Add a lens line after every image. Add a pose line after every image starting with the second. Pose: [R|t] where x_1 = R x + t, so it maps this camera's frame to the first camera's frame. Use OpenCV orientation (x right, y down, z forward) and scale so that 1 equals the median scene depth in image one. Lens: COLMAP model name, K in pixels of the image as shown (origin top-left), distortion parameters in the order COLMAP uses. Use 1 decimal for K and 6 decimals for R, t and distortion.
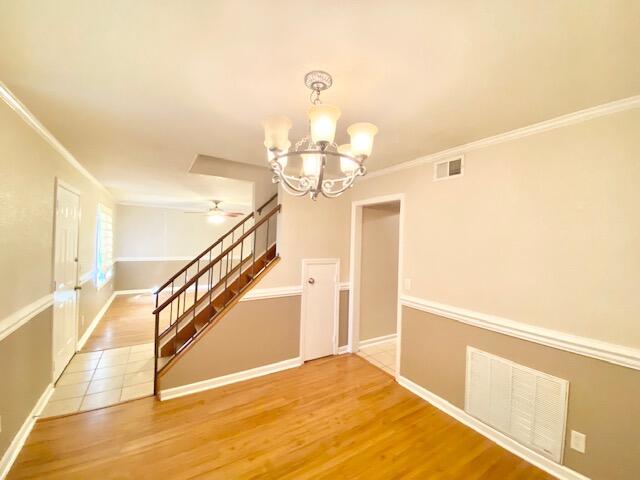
lens RADIAL K [[261.4, 0, 320.0], [0, 261.4, 240.0], [0, 0, 1]] dist [0.021436, -0.021956]
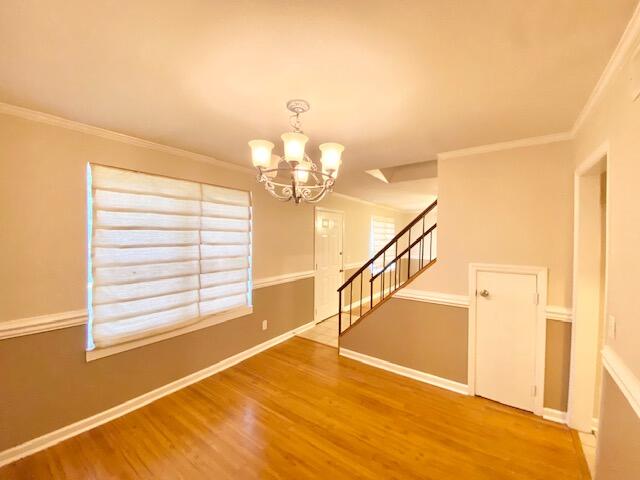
lens RADIAL K [[261.4, 0, 320.0], [0, 261.4, 240.0], [0, 0, 1]] dist [0.021436, -0.021956]
pose [[0.375705, -0.011086, -0.926673, 0.653499], [0.000574, 0.999931, -0.011730, 0.015127], [0.926739, 0.003875, 0.375686, 0.363861]]
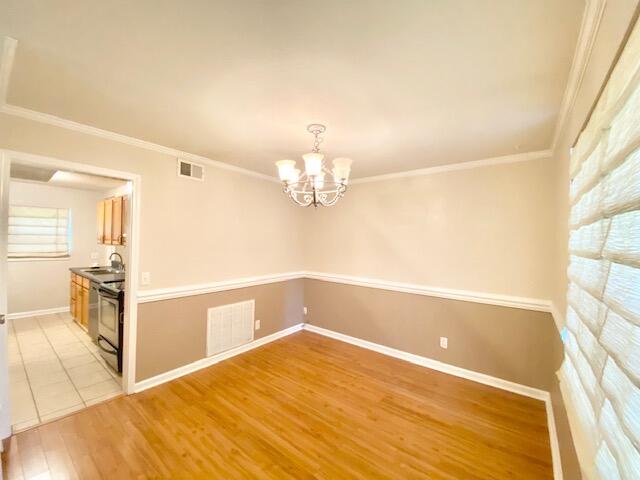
lens RADIAL K [[261.4, 0, 320.0], [0, 261.4, 240.0], [0, 0, 1]] dist [0.021436, -0.021956]
pose [[-0.342228, -0.036711, 0.938899, -0.820399], [-0.029753, 0.999159, 0.028222, -0.009208], [-0.939146, -0.018276, -0.343033, 0.842069]]
